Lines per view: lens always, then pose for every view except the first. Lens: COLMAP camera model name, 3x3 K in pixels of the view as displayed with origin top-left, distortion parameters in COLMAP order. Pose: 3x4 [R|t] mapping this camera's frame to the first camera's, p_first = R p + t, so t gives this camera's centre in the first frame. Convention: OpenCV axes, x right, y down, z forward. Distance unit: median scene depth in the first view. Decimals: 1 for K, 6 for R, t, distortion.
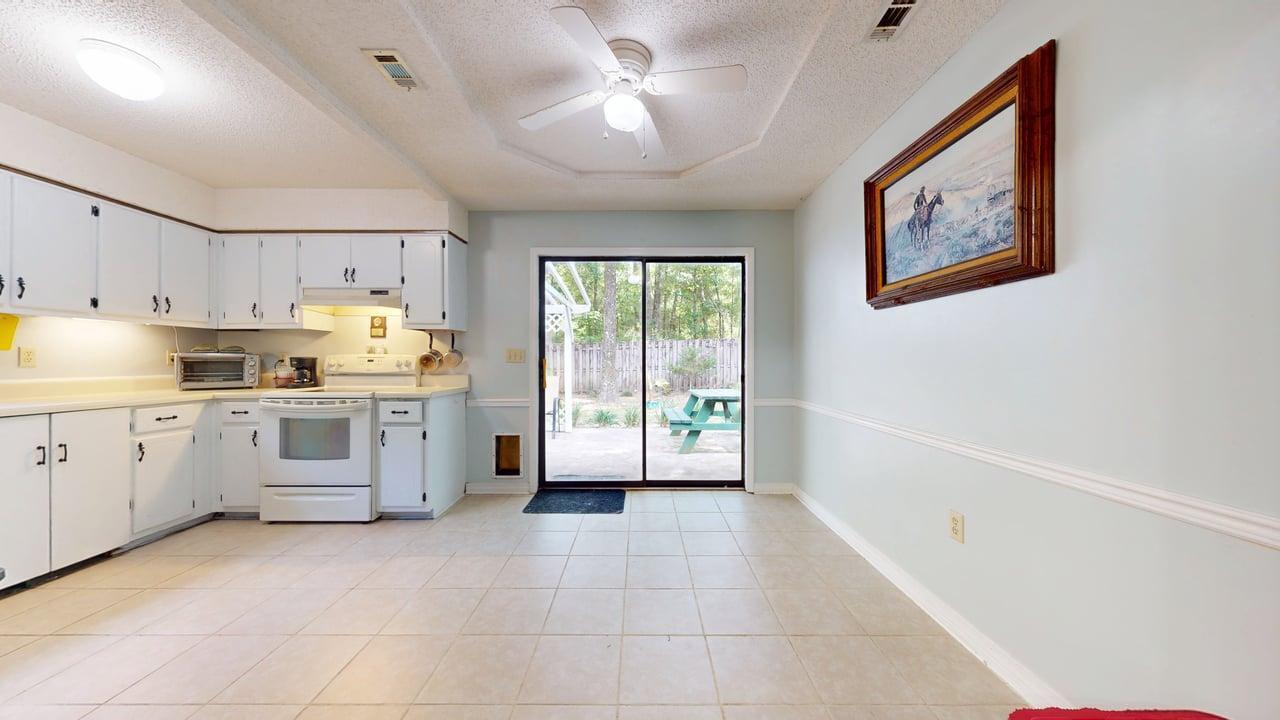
lens RADIAL K [[405.6, 0, 640.5], [0, 405.6, 361.6], [0, 0, 1]] dist [-0.001130, -0.000135]
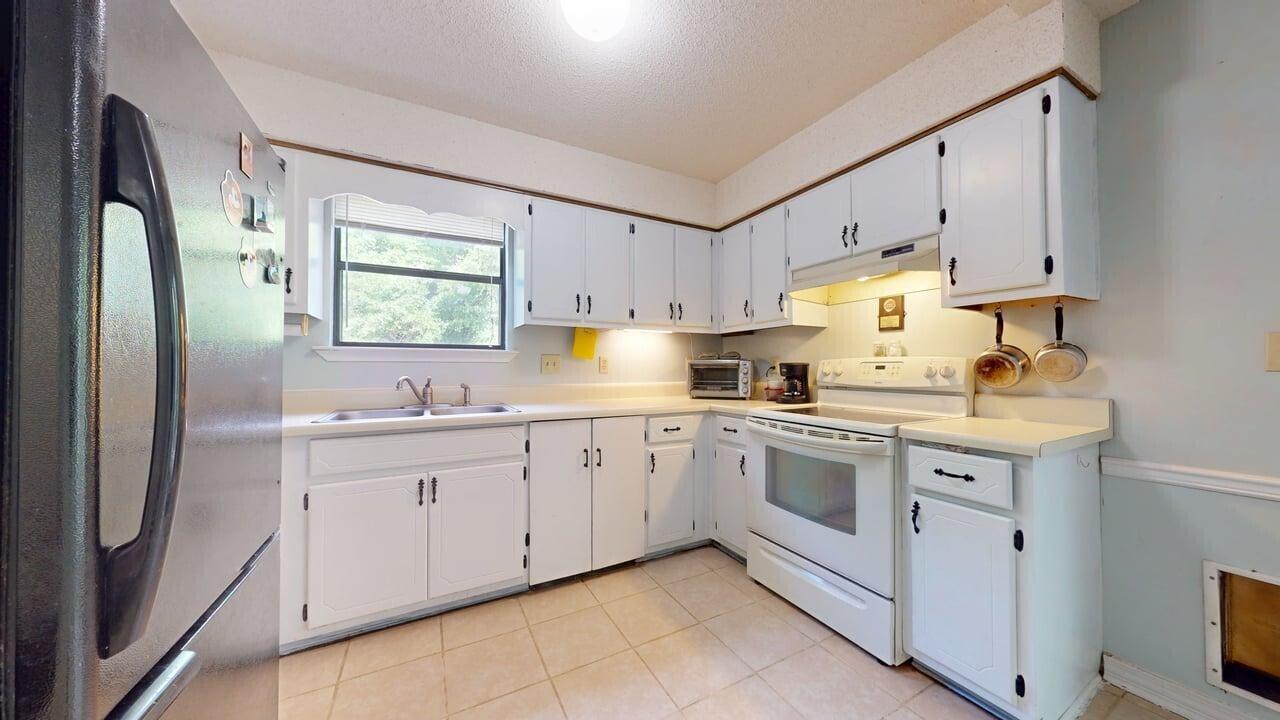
lens RADIAL K [[405.6, 0, 640.5], [0, 405.6, 361.6], [0, 0, 1]] dist [-0.001130, -0.000135]
pose [[0.478031, -0.014024, -0.878231, -0.311305], [-0.000134, 0.999871, -0.016040, -0.001229], [0.878343, 0.007785, 0.477967, 0.397946]]
